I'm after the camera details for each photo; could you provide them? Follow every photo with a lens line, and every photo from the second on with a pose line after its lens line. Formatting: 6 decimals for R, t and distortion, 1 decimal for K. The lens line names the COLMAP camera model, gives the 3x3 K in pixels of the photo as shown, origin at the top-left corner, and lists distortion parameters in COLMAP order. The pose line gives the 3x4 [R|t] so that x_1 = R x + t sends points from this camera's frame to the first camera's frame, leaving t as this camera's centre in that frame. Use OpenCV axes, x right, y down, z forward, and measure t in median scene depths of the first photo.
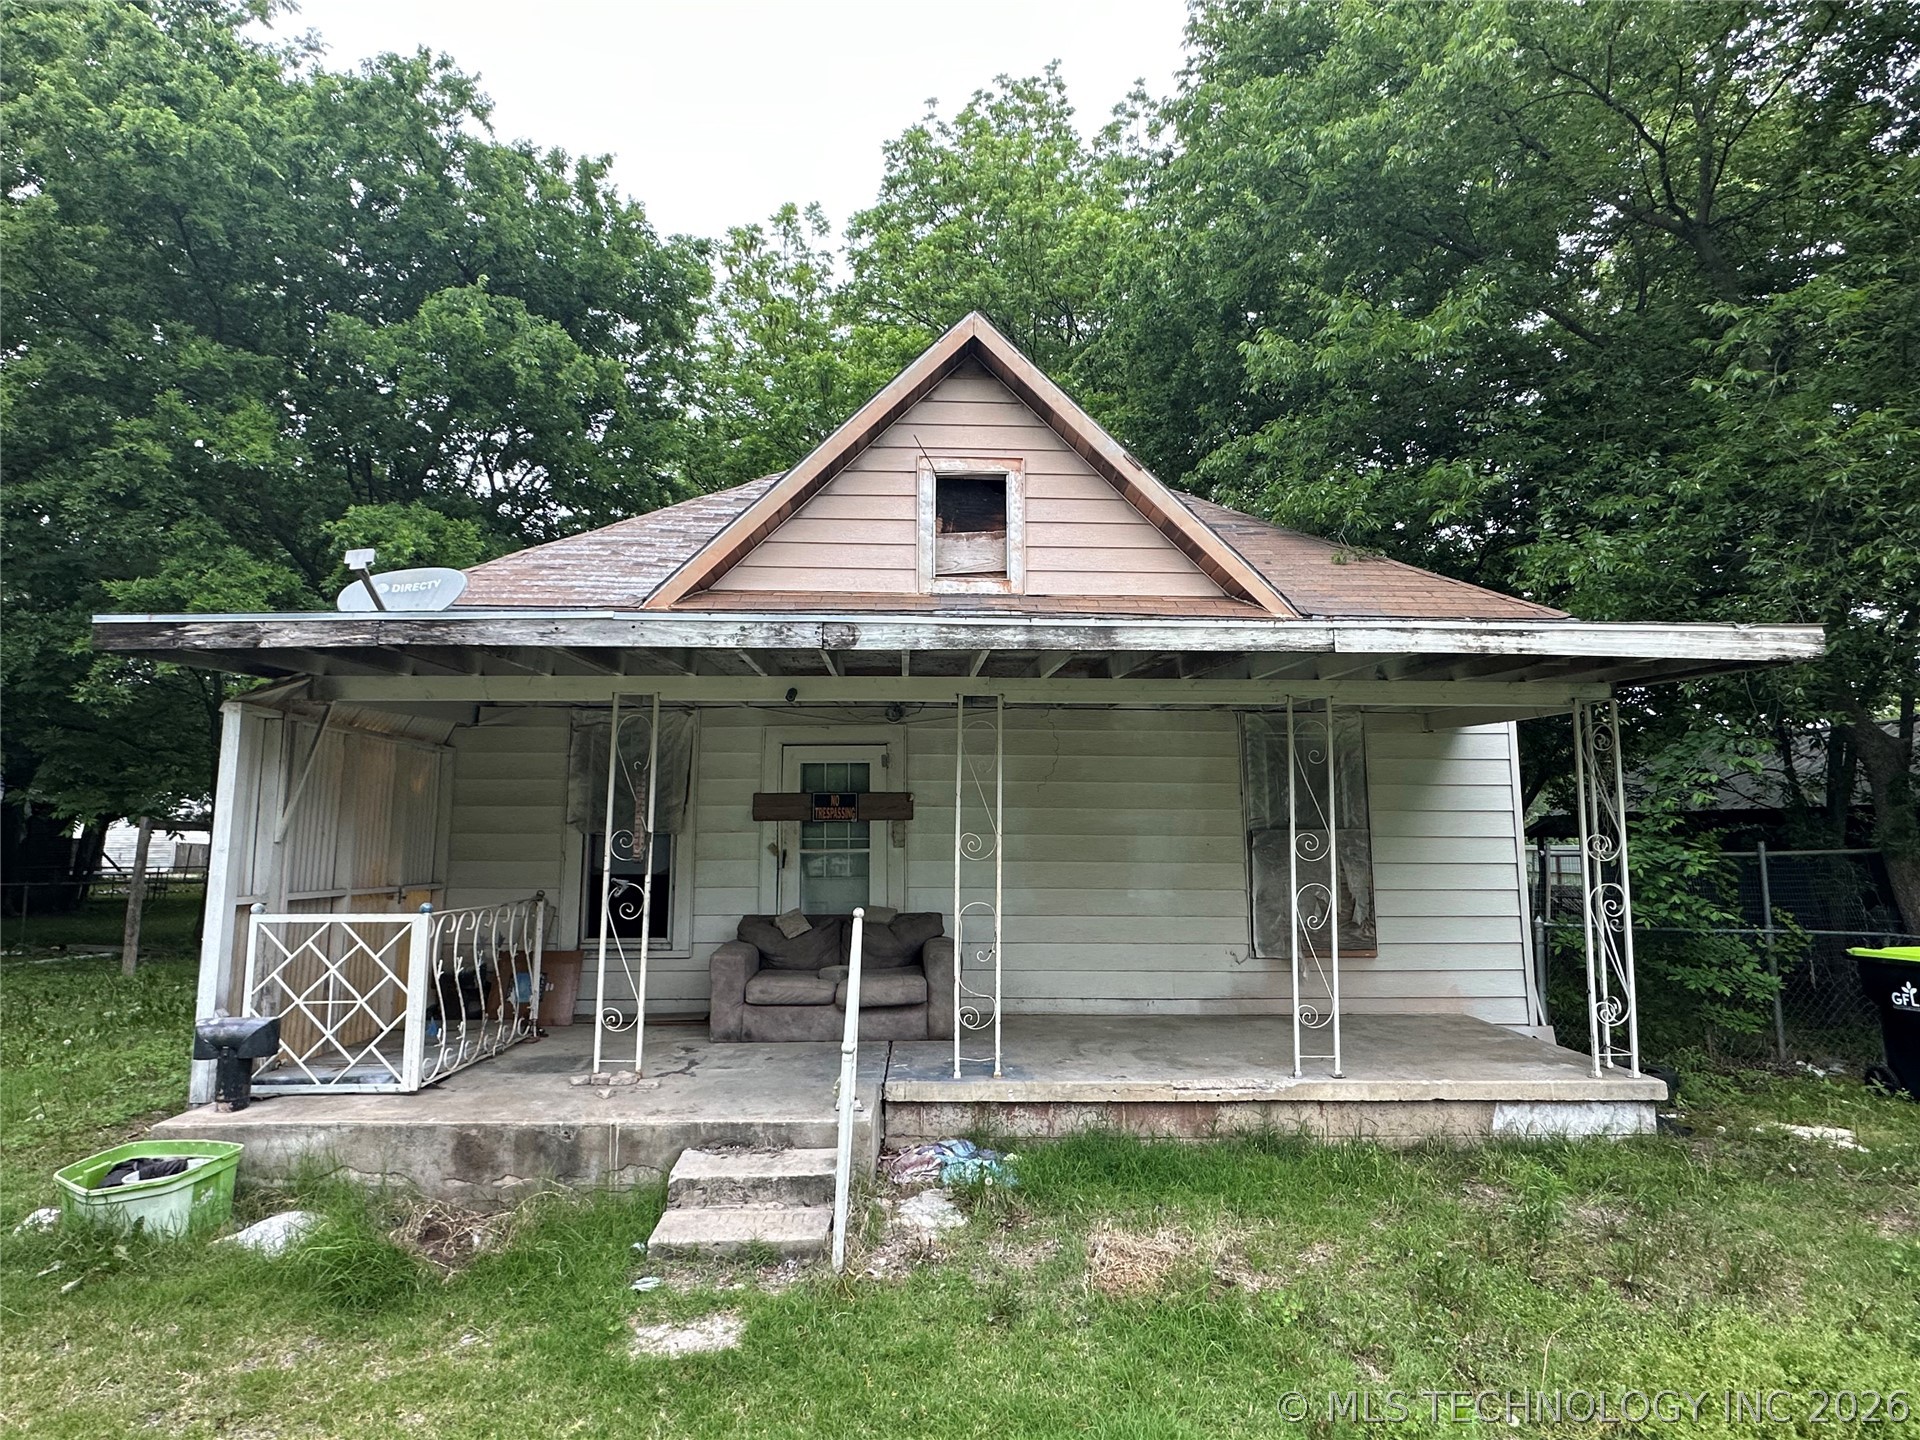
lens RADIAL K [[982.1, 0, 960.0], [0, 982.1, 720.0], [0, 0, 1]] dist [-0.001357, 0.000391]
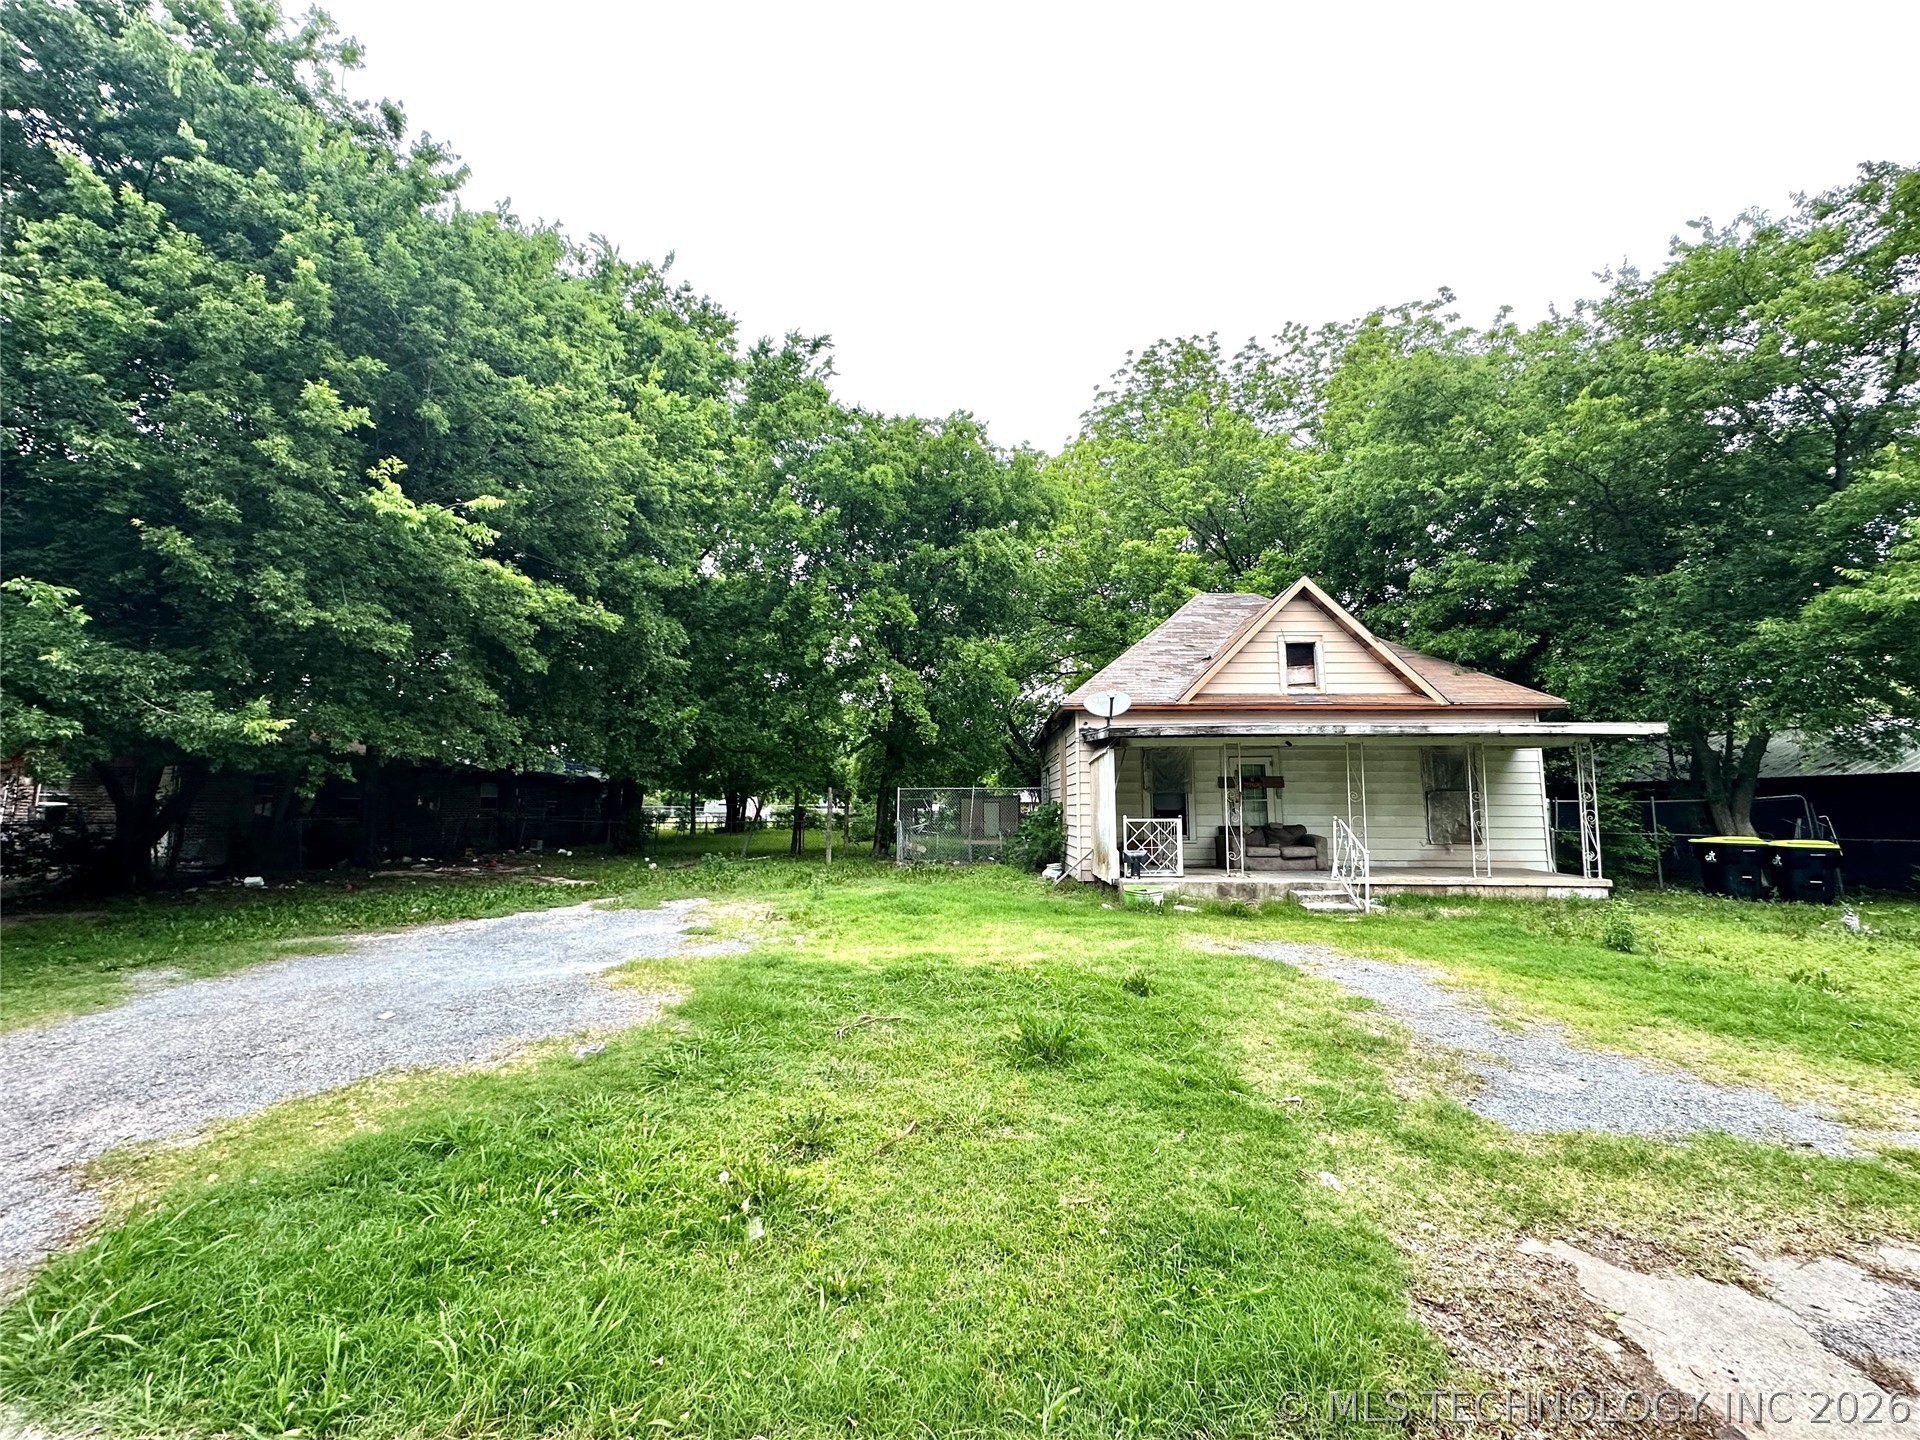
lens RADIAL K [[760.5, 0, 960.0], [0, 760.5, 720.0], [0, 0, 1]] dist [-0.001755, 0.000097]
pose [[0.997447, -0.008023, -0.070954, -0.722534], [0.008882, 0.999891, 0.011800, -0.096638], [0.070852, -0.012400, 0.997410, -0.951005]]
